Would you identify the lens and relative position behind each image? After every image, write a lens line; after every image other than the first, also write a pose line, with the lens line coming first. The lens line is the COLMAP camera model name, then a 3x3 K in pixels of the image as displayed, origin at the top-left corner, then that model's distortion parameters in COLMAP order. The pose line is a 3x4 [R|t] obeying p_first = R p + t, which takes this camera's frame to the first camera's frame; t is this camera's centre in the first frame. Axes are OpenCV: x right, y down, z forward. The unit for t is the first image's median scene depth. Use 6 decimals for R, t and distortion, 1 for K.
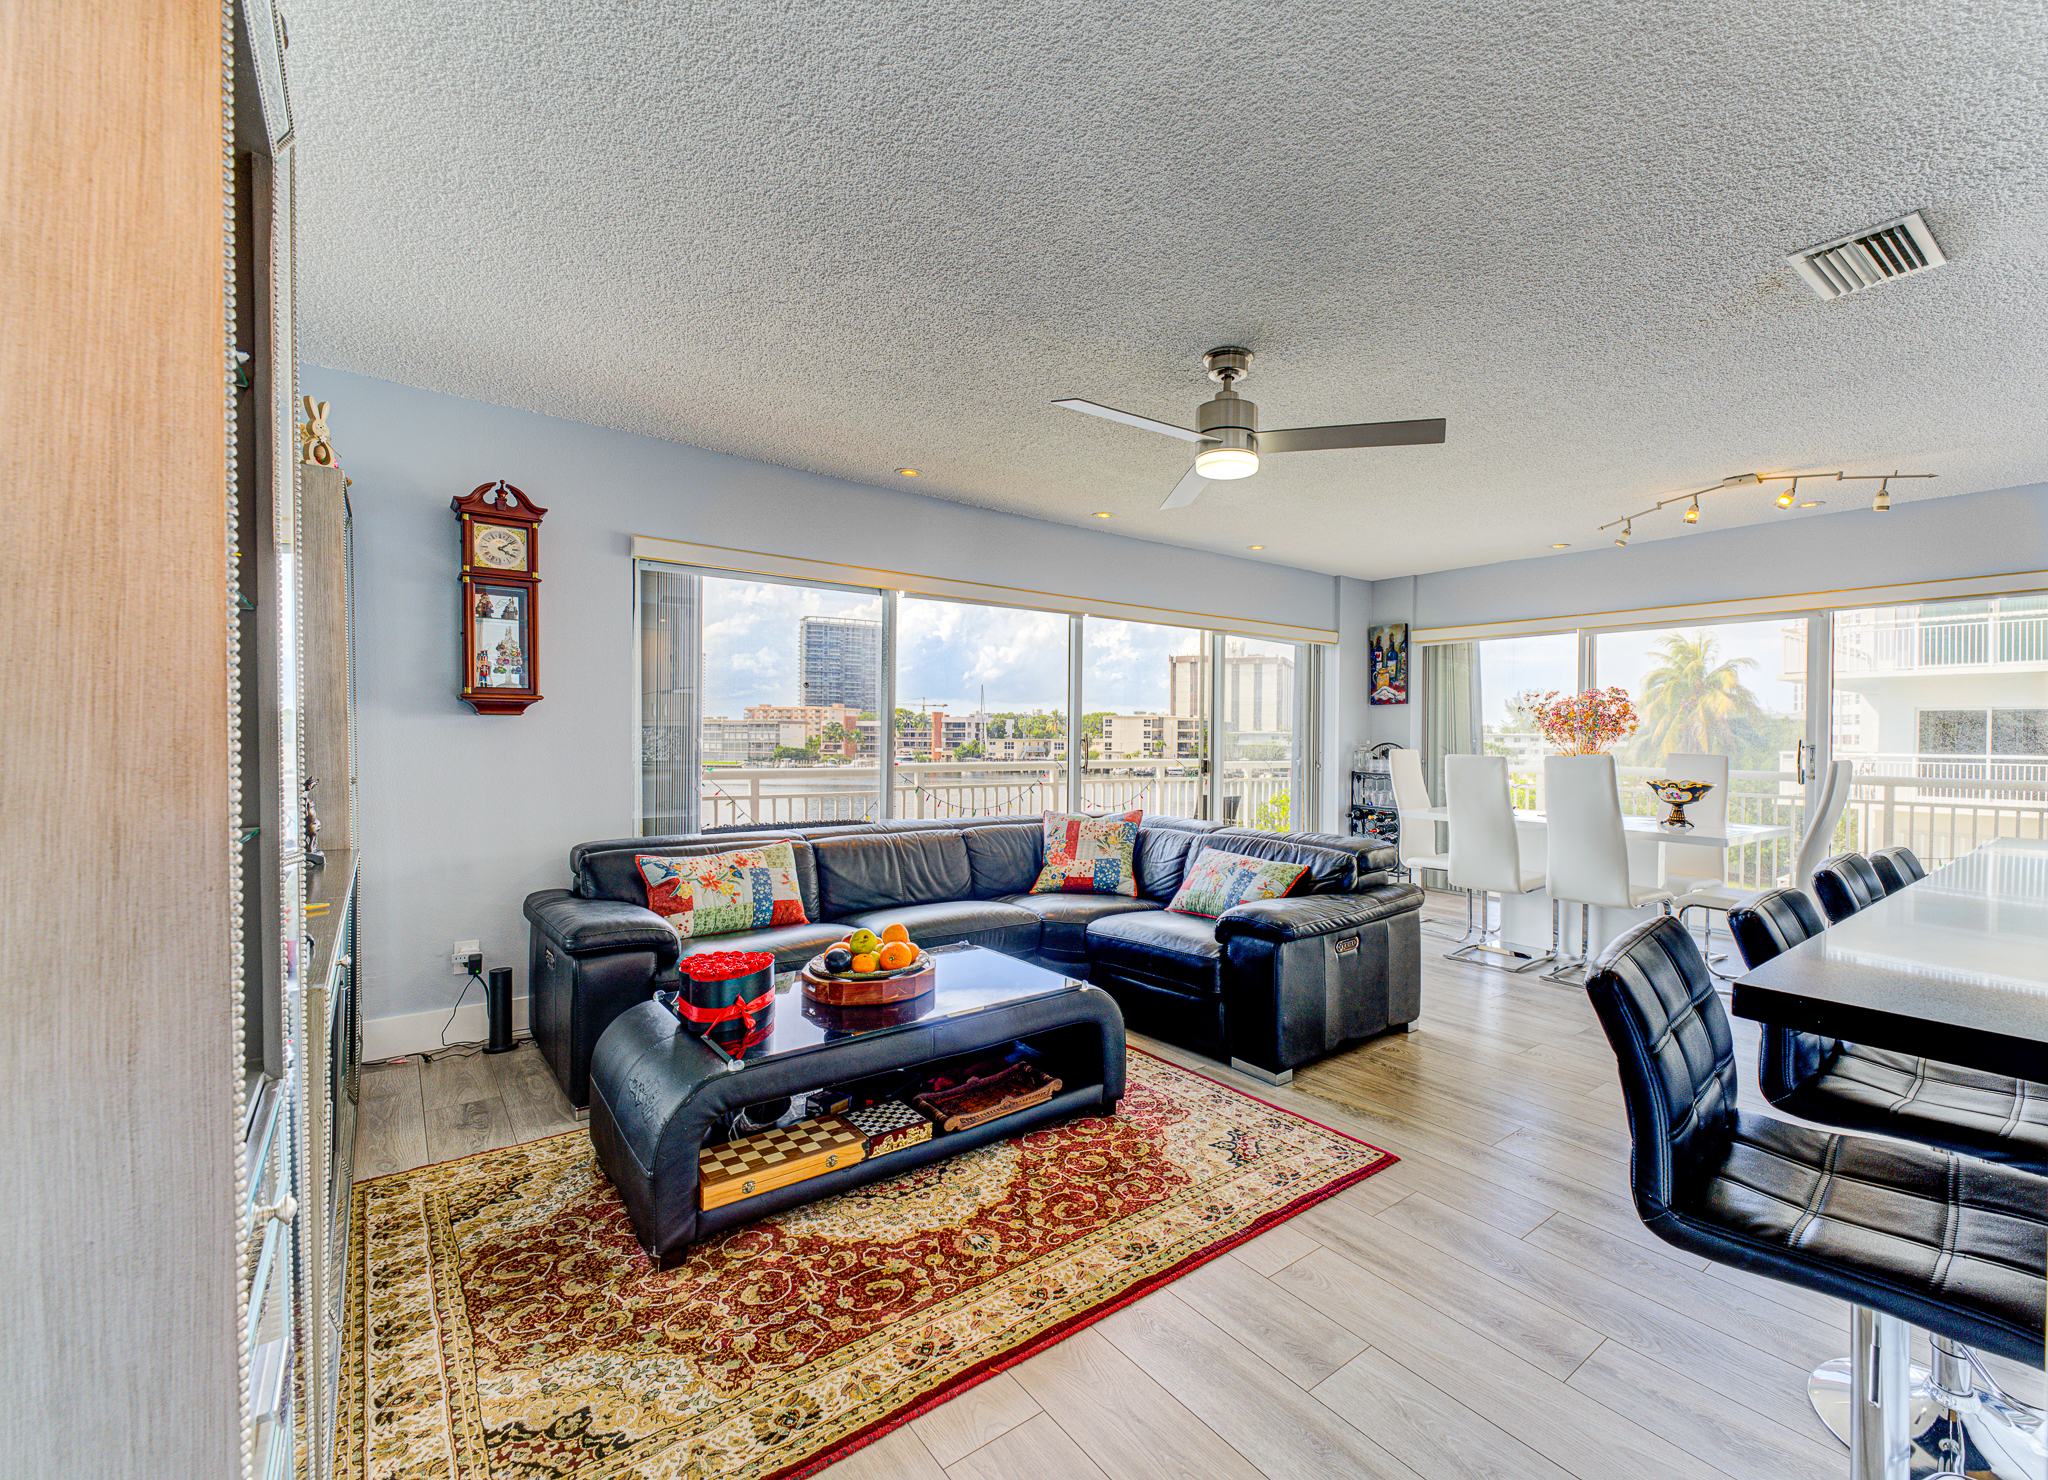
lens RADIAL K [[876.8, 0, 1130.5], [0, 876.8, 748.2], [0, 0, 1]] dist [0.000493, -0.000775]
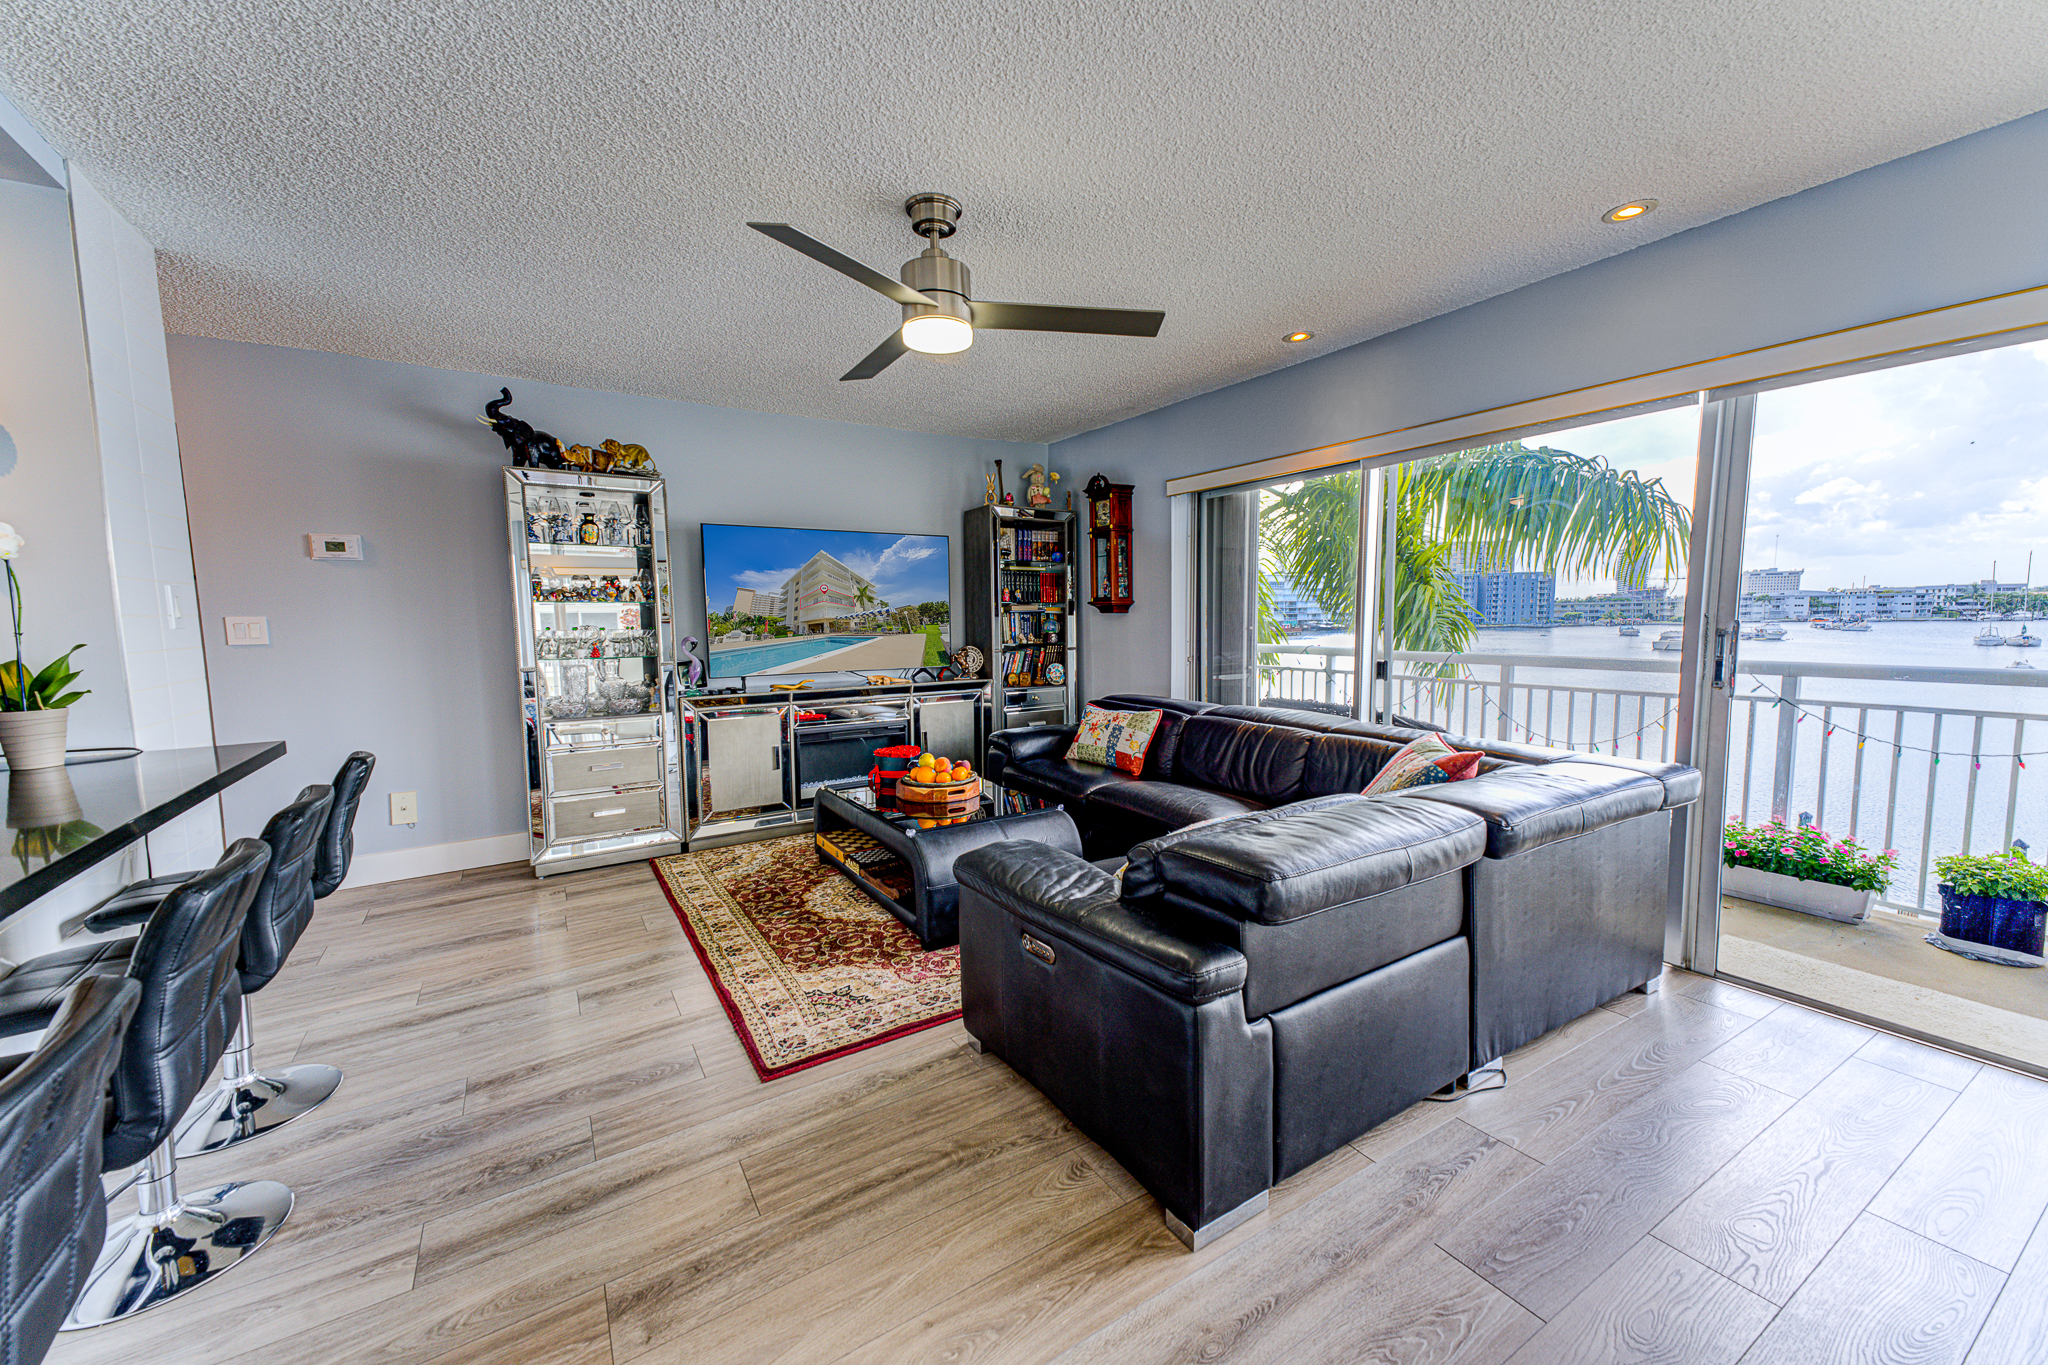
lens RADIAL K [[779.7, 0, 1015.8], [0, 779.7, 689.1], [0, 0, 1]] dist [0.047206, -0.000128]
pose [[-0.147478, 0.092601, -0.984721, 0.870787], [0.004562, 0.995661, 0.092947, -0.037318], [0.989055, 0.009216, -0.147260, 1.119595]]
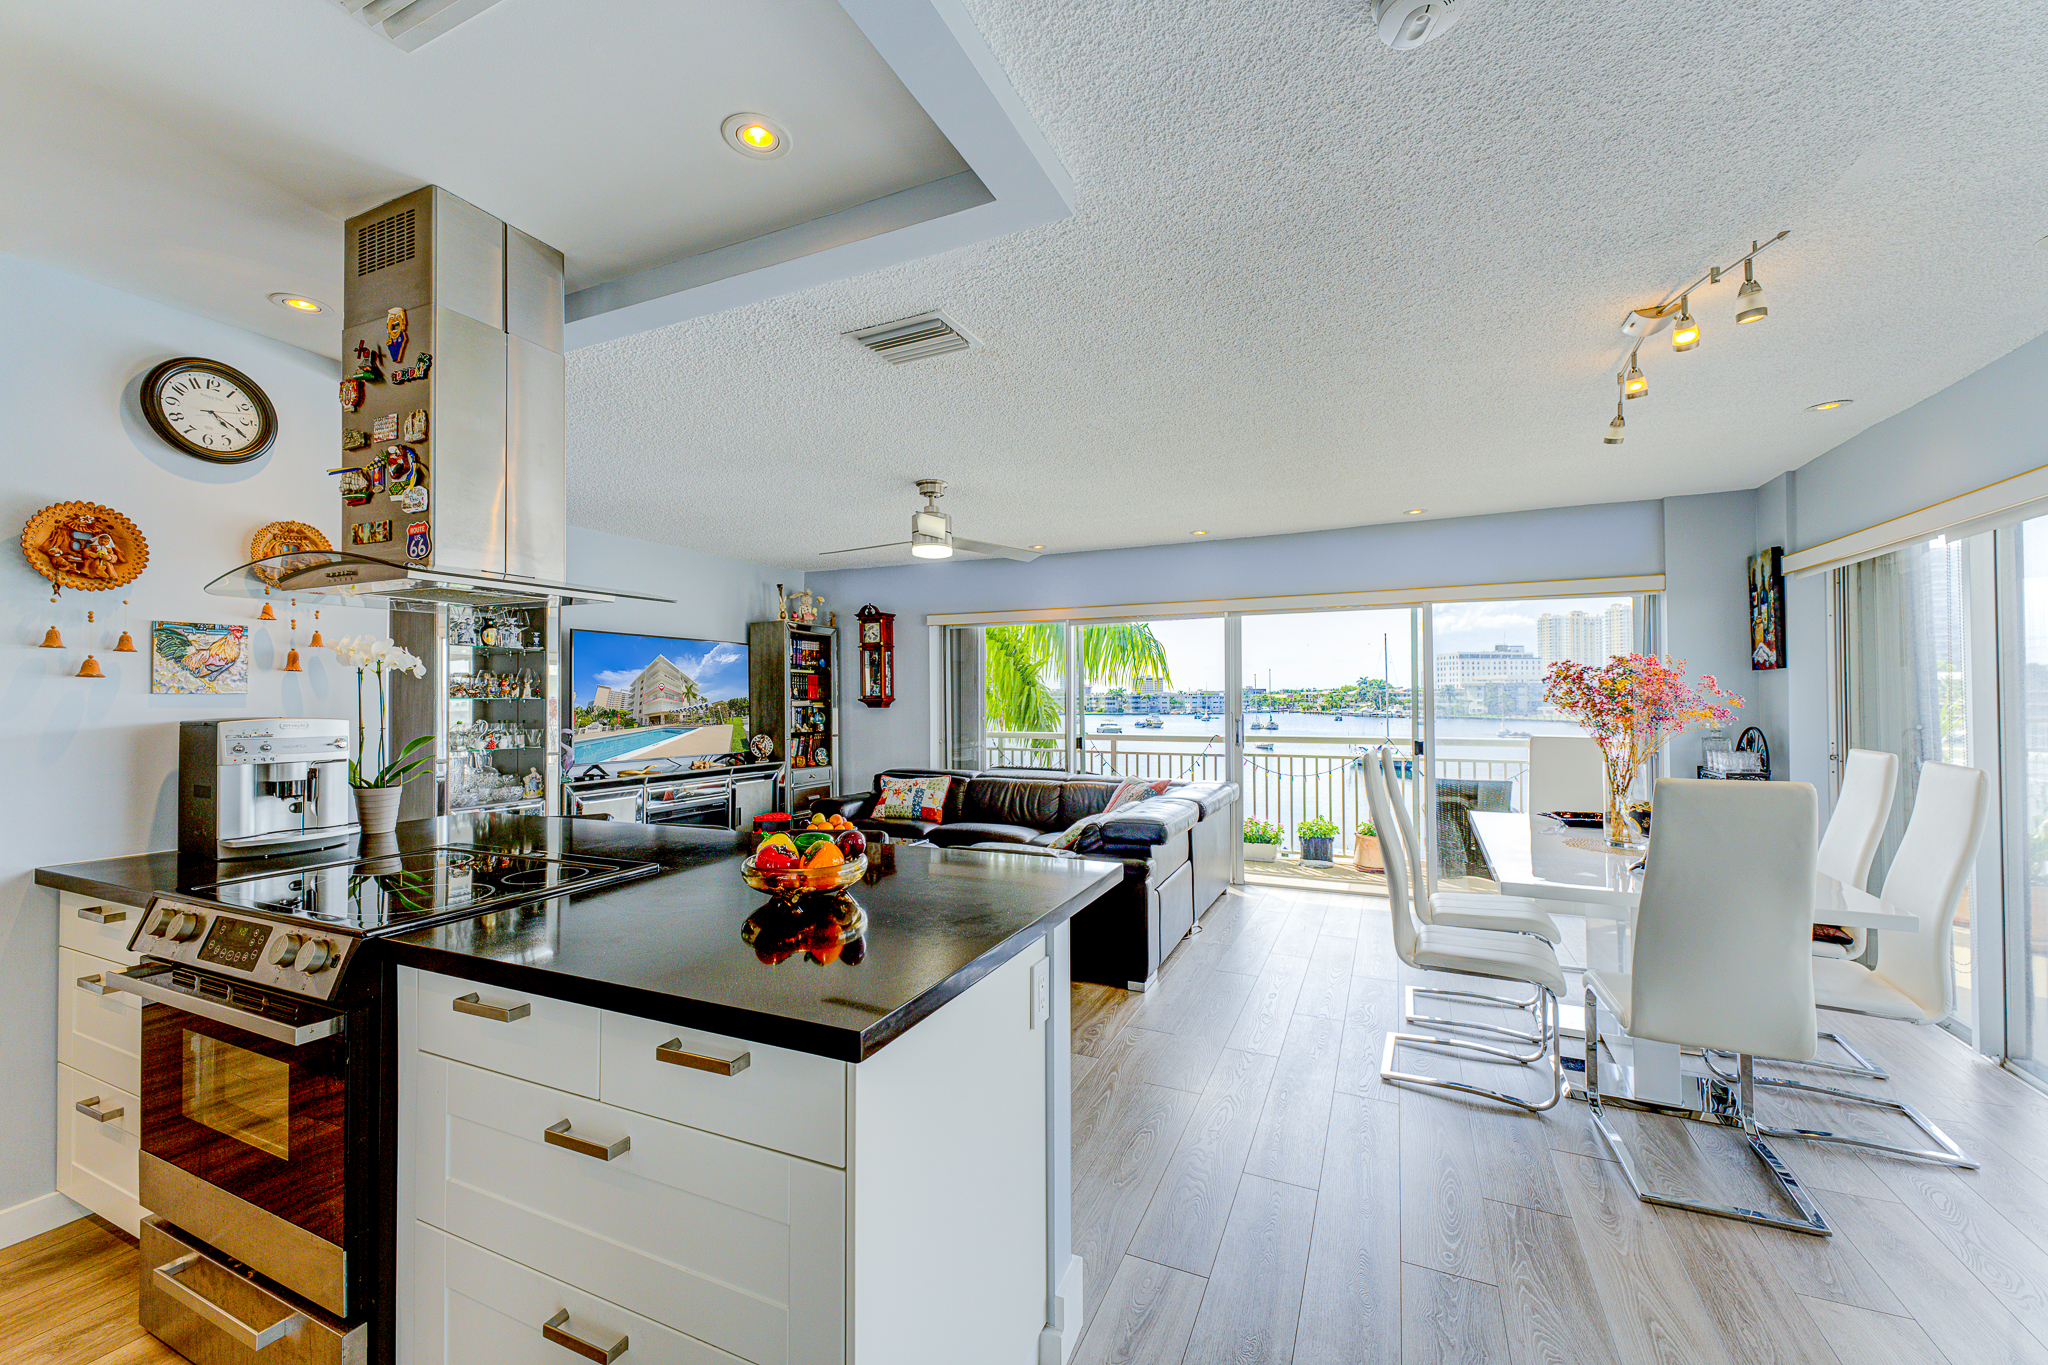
lens RADIAL K [[834.1, 0, 987.6], [0, 834.1, 689.3], [0, 0, 1]] dist [0.001005, 0.000001]
pose [[0.403083, -0.016747, -0.915010, 1.415844], [-0.000708, 0.999827, -0.018612, -0.050803], [0.915163, 0.008150, 0.403001, 0.454892]]
